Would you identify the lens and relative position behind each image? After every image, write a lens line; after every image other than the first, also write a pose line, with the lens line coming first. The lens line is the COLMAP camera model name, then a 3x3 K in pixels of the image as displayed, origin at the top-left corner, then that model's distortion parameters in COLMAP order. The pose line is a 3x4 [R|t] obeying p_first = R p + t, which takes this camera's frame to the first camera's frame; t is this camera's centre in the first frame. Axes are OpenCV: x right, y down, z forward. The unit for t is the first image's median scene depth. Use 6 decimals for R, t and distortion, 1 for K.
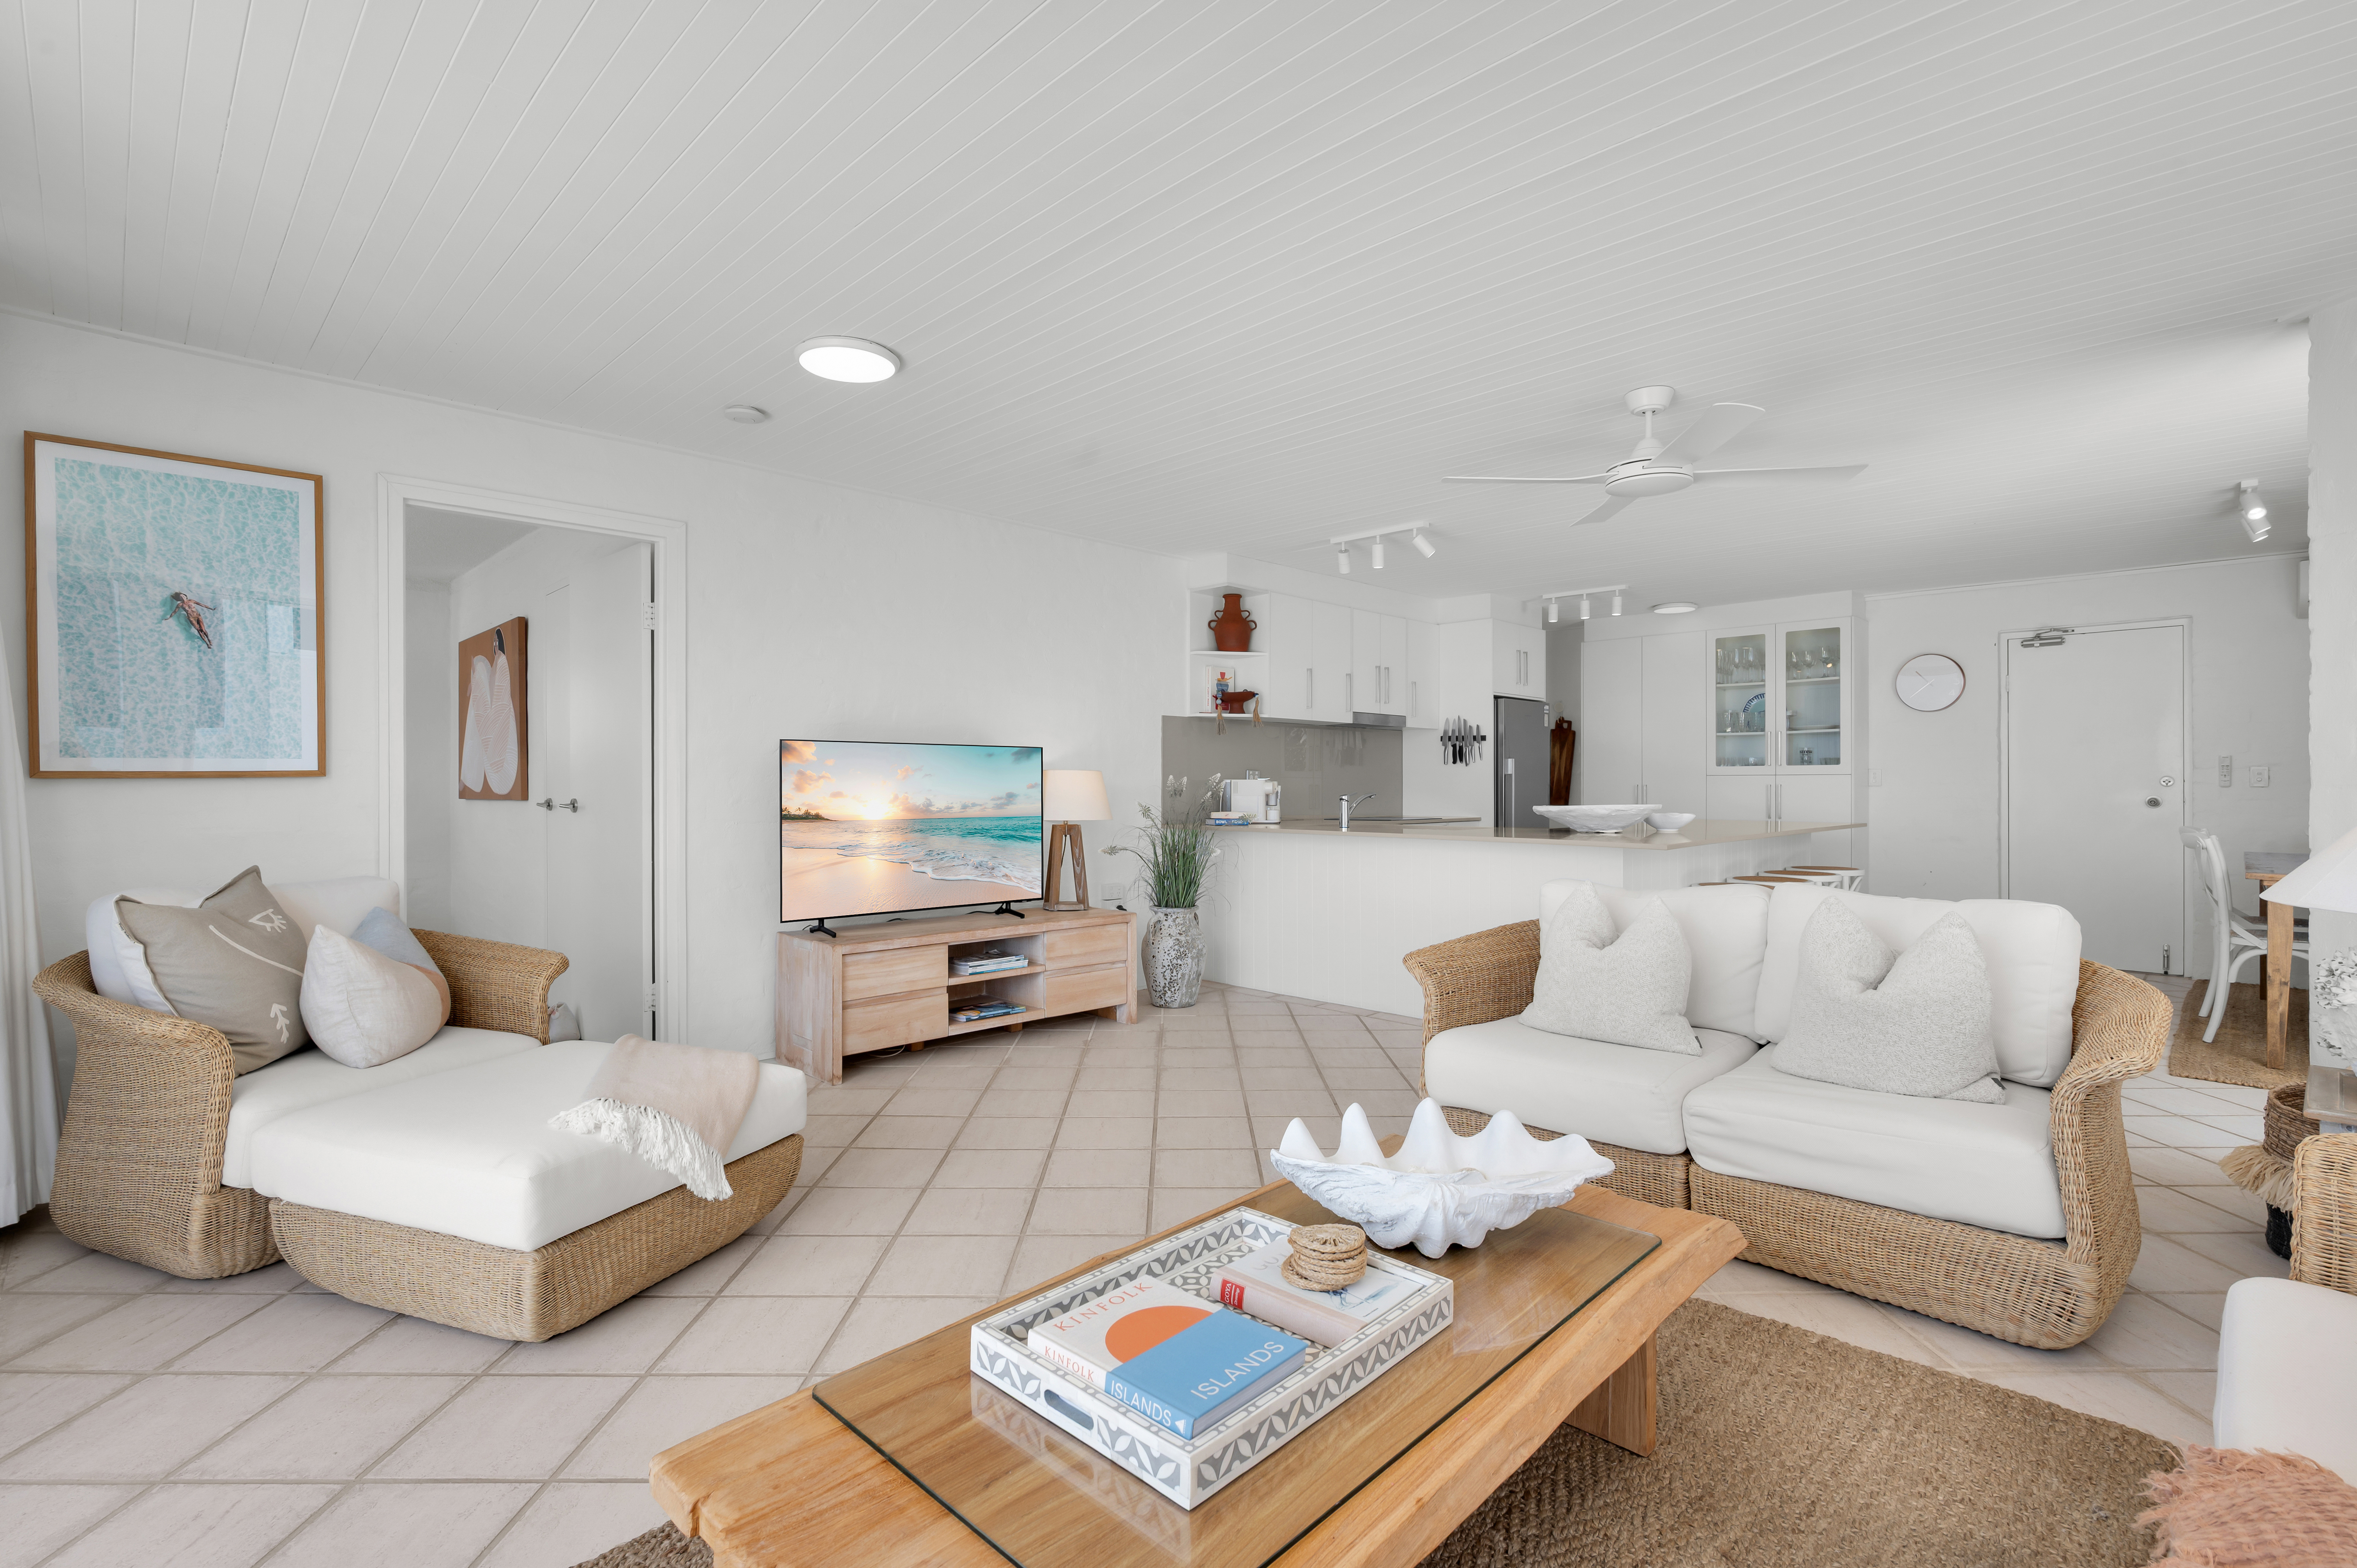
lens RADIAL K [[1069.0, 0, 1178.5], [0, 1069.0, 800.7], [0, 0, 1]] dist [-0.003724, 0.000351]
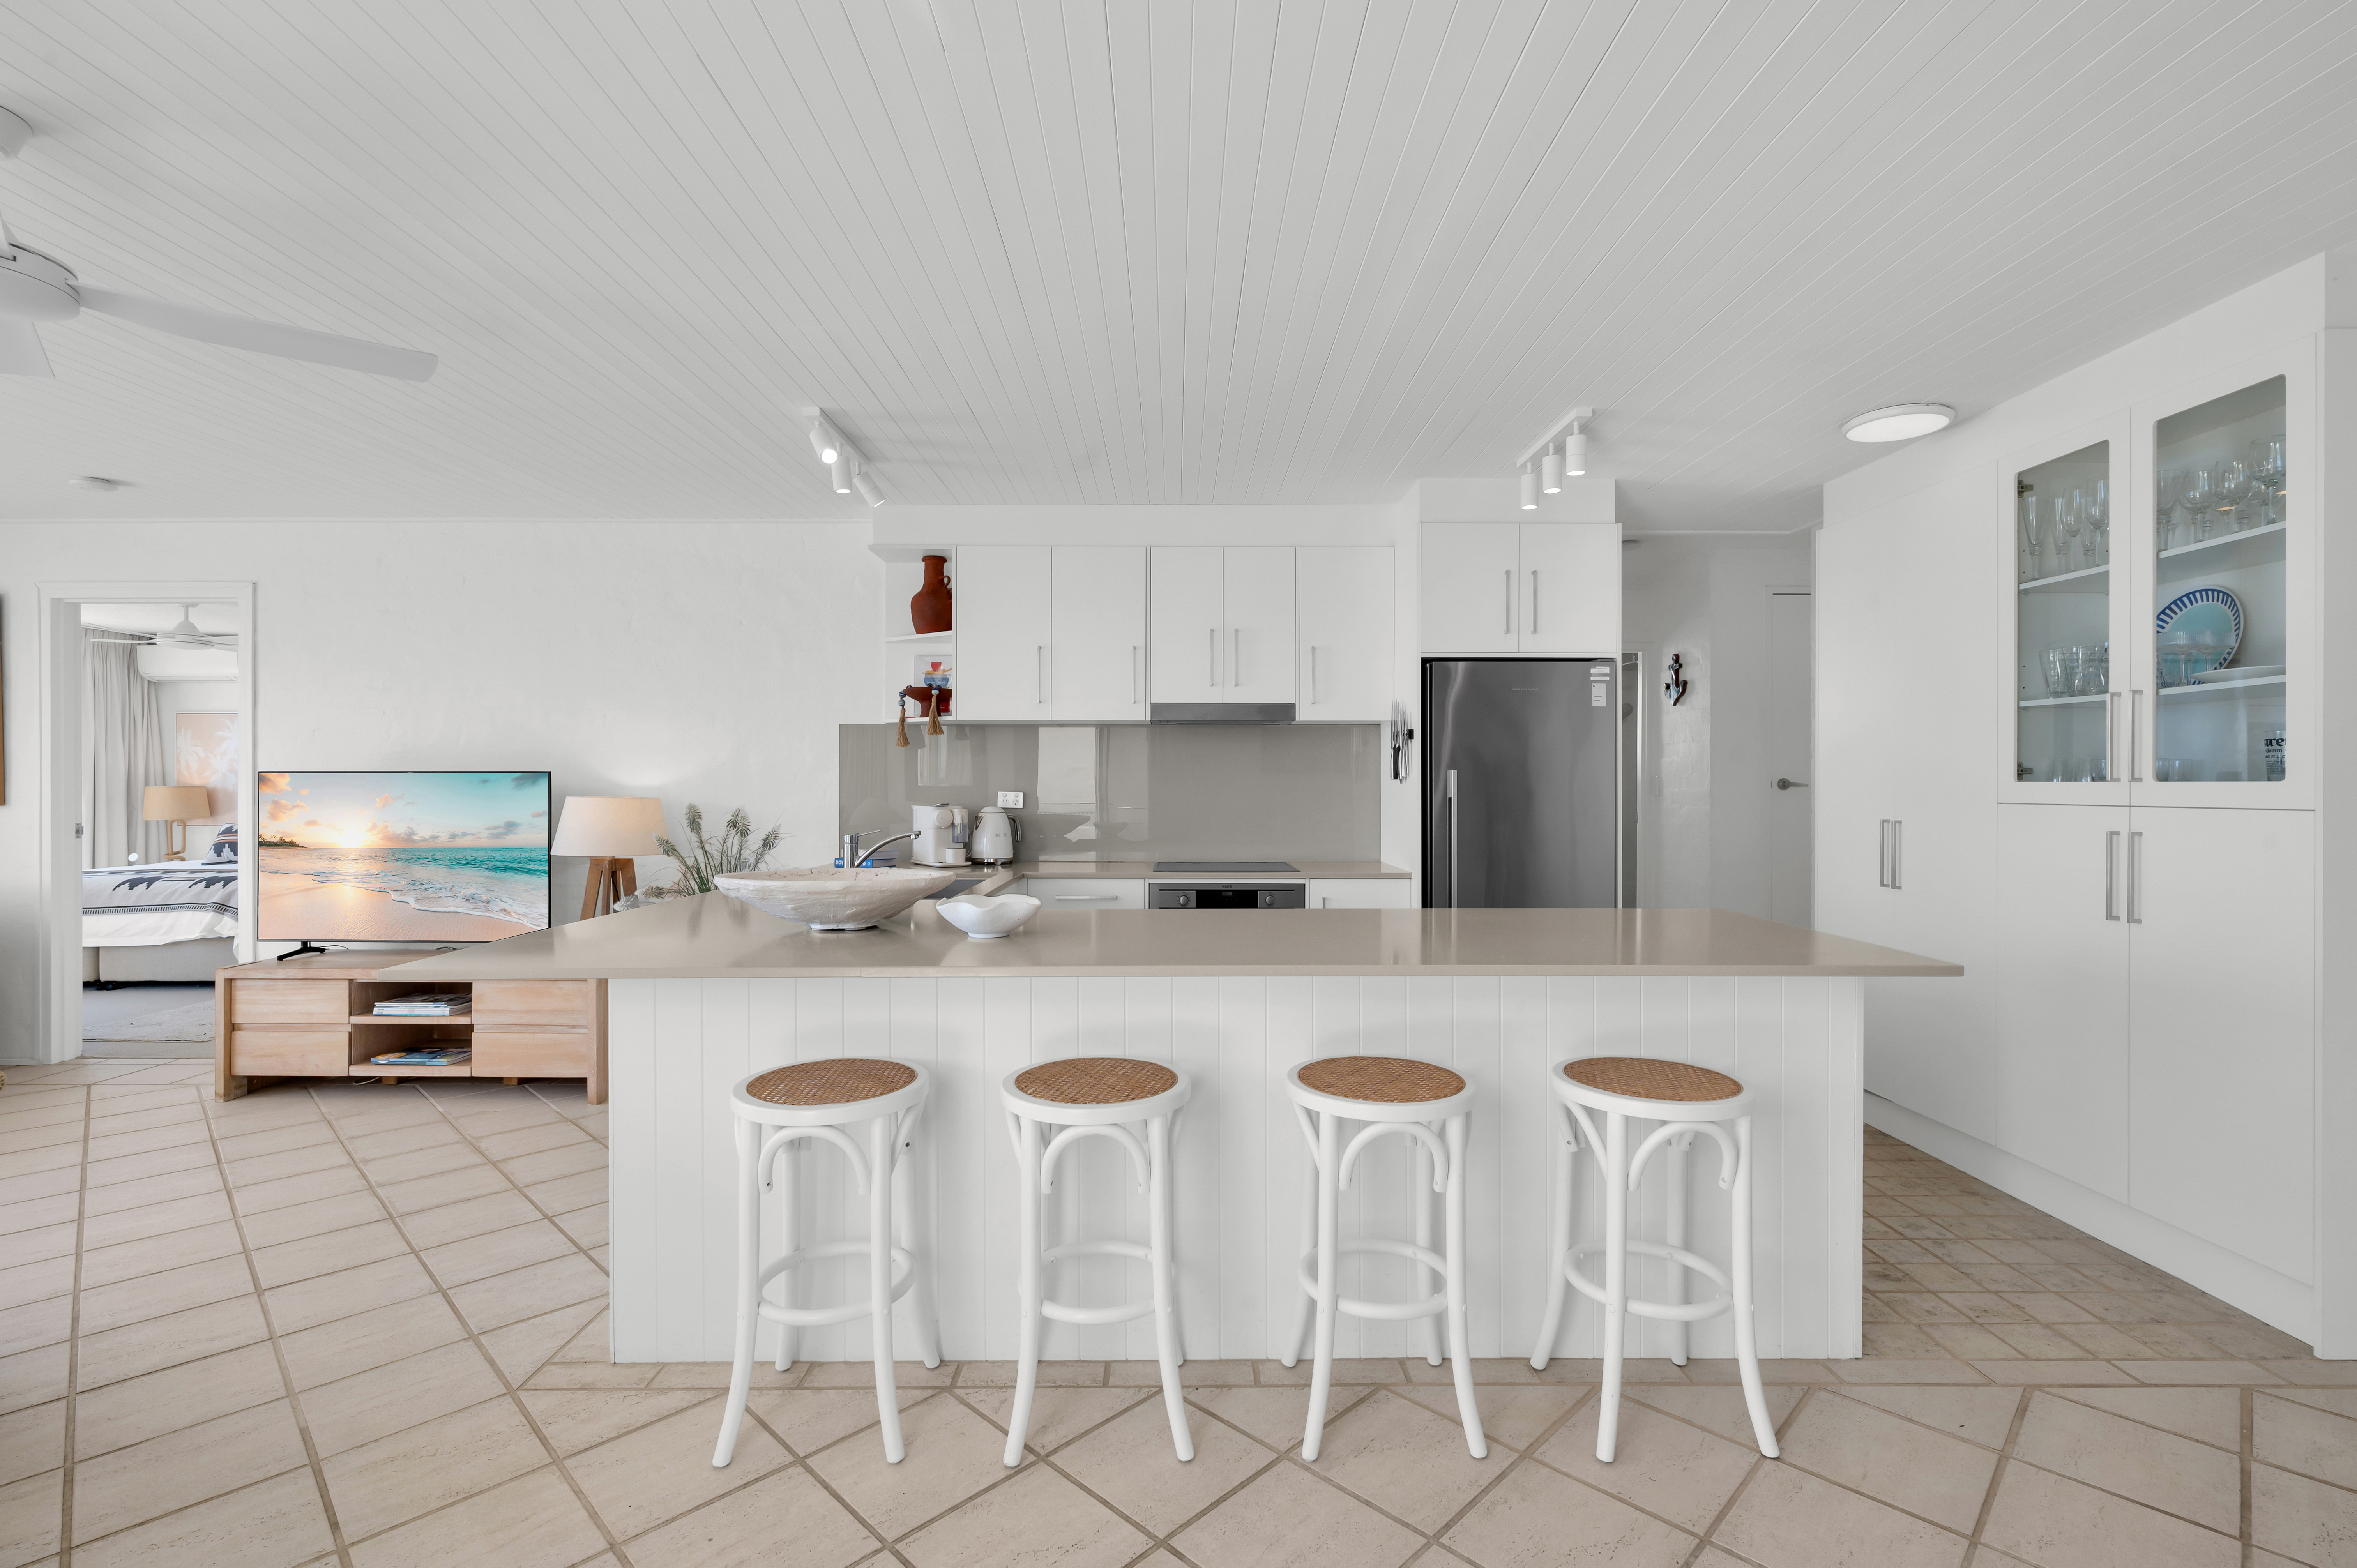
lens RADIAL K [[1017.0, 0, 1174.6], [0, 1017.0, 769.8], [0, 0, 1]] dist [0.005214, -0.000002]
pose [[0.714924, -0.001586, -0.699200, 0.891396], [-0.007373, 0.999925, -0.009807, -0.048995], [0.699163, 0.012167, 0.714859, 0.794328]]
